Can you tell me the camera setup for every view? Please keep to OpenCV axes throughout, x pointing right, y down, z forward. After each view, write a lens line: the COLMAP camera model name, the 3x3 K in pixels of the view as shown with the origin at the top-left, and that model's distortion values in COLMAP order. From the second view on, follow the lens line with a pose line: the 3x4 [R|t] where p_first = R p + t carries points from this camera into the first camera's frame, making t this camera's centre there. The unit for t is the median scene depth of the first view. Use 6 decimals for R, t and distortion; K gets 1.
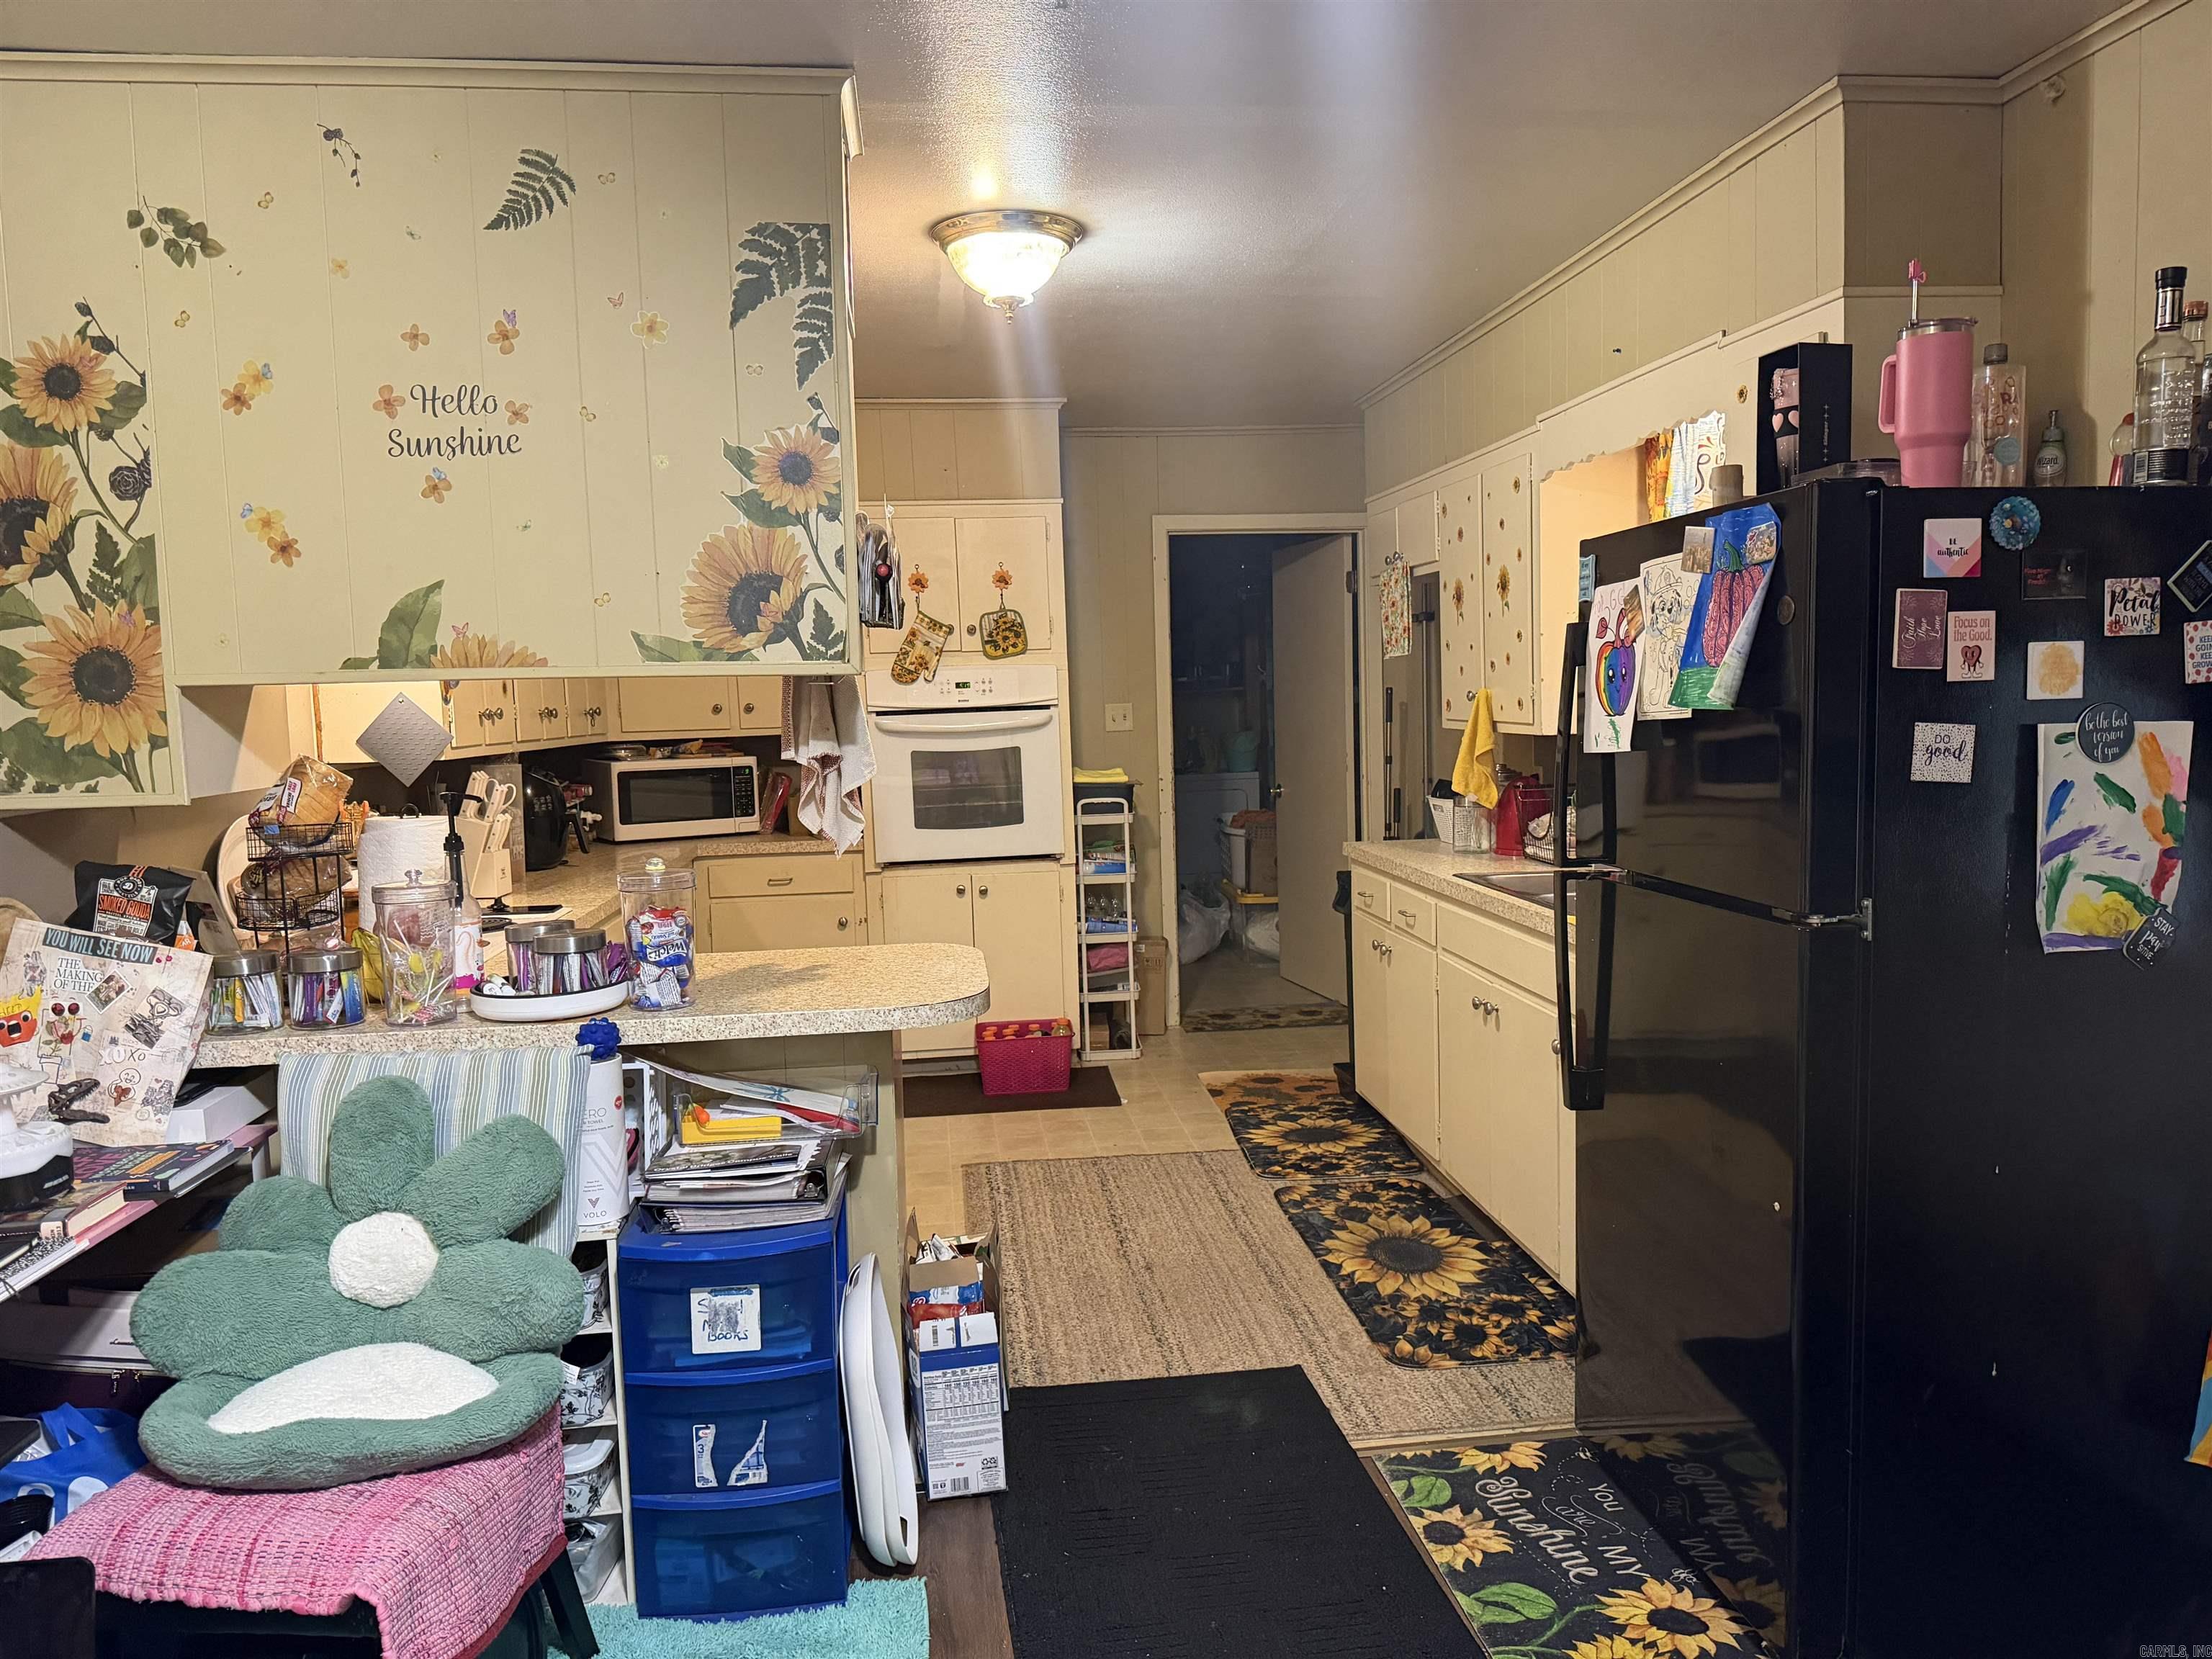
lens RADIAL K [[1477.1, 0, 1110.1], [0, 1477.1, 826.1], [0, 0, 1]] dist [-0.004246, -0.010831]
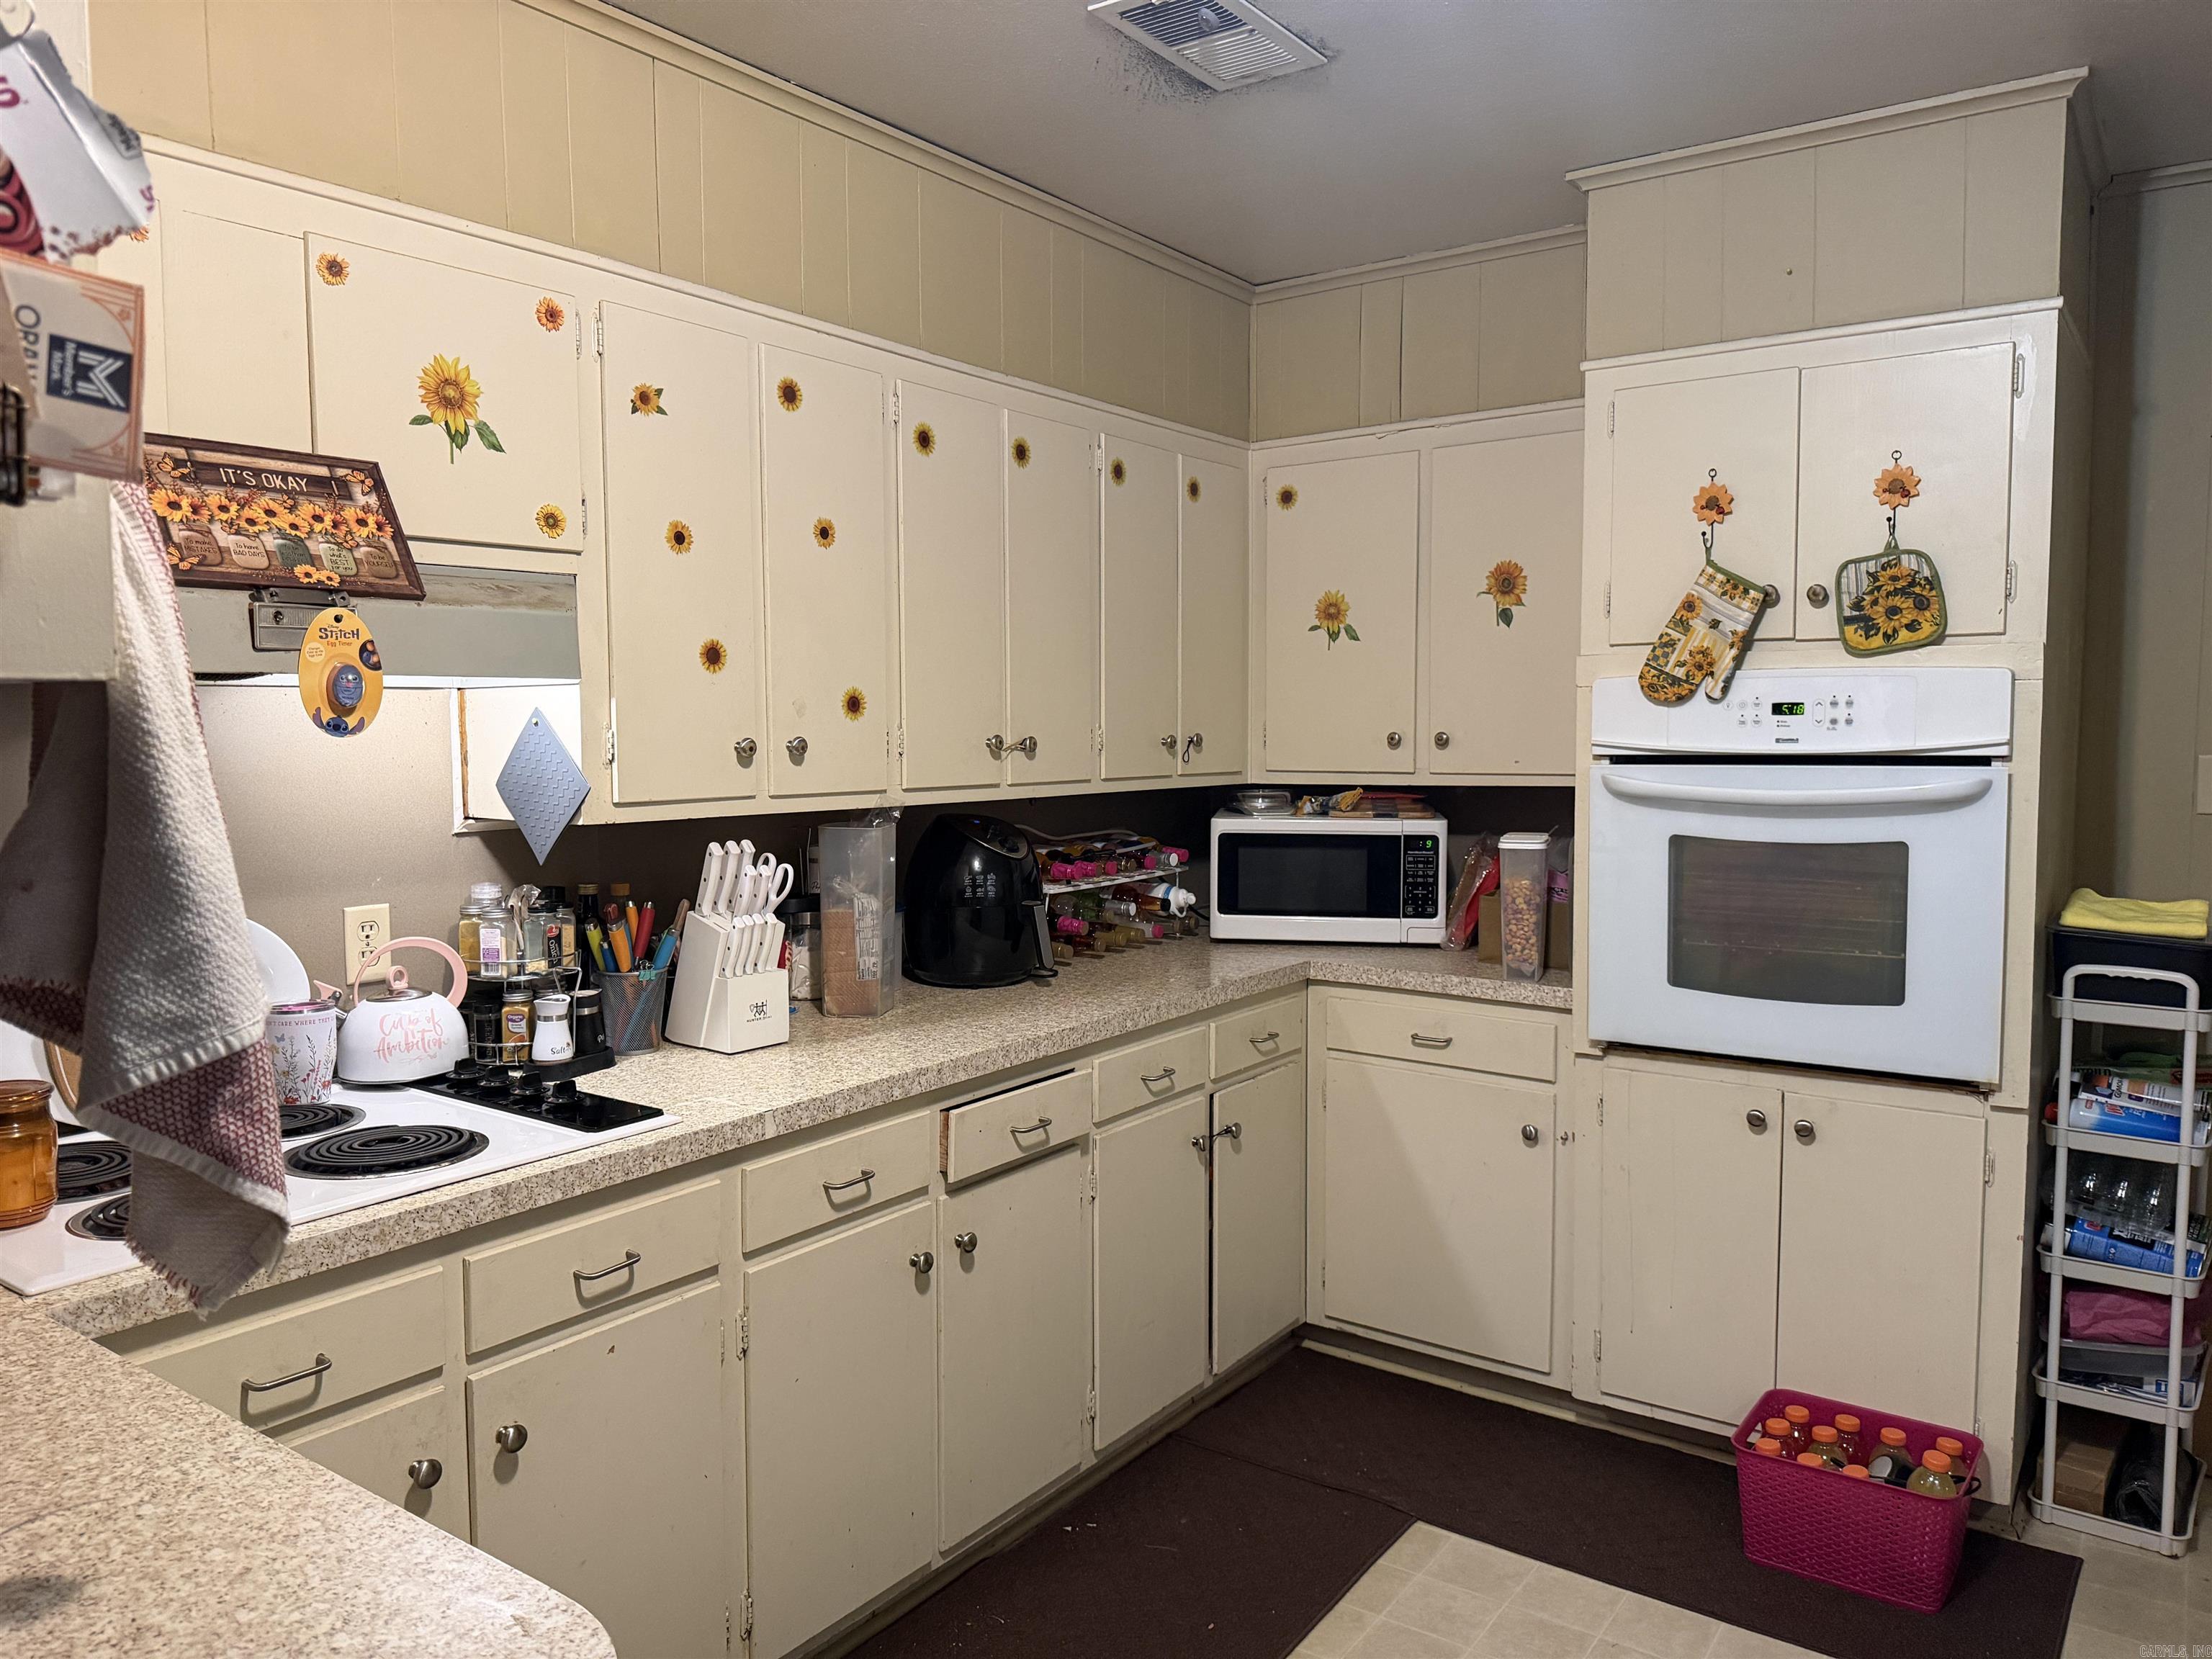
lens RADIAL K [[1477.1, 0, 1096.8], [0, 1477.1, 836.5], [0, 0, 1]] dist [-0.004246, -0.010831]
pose [[0.737207, 0.076652, -0.671306, 0.062497], [-0.076611, 0.996620, 0.029665, -0.049917], [0.671310, 0.029561, 0.740587, 0.481939]]
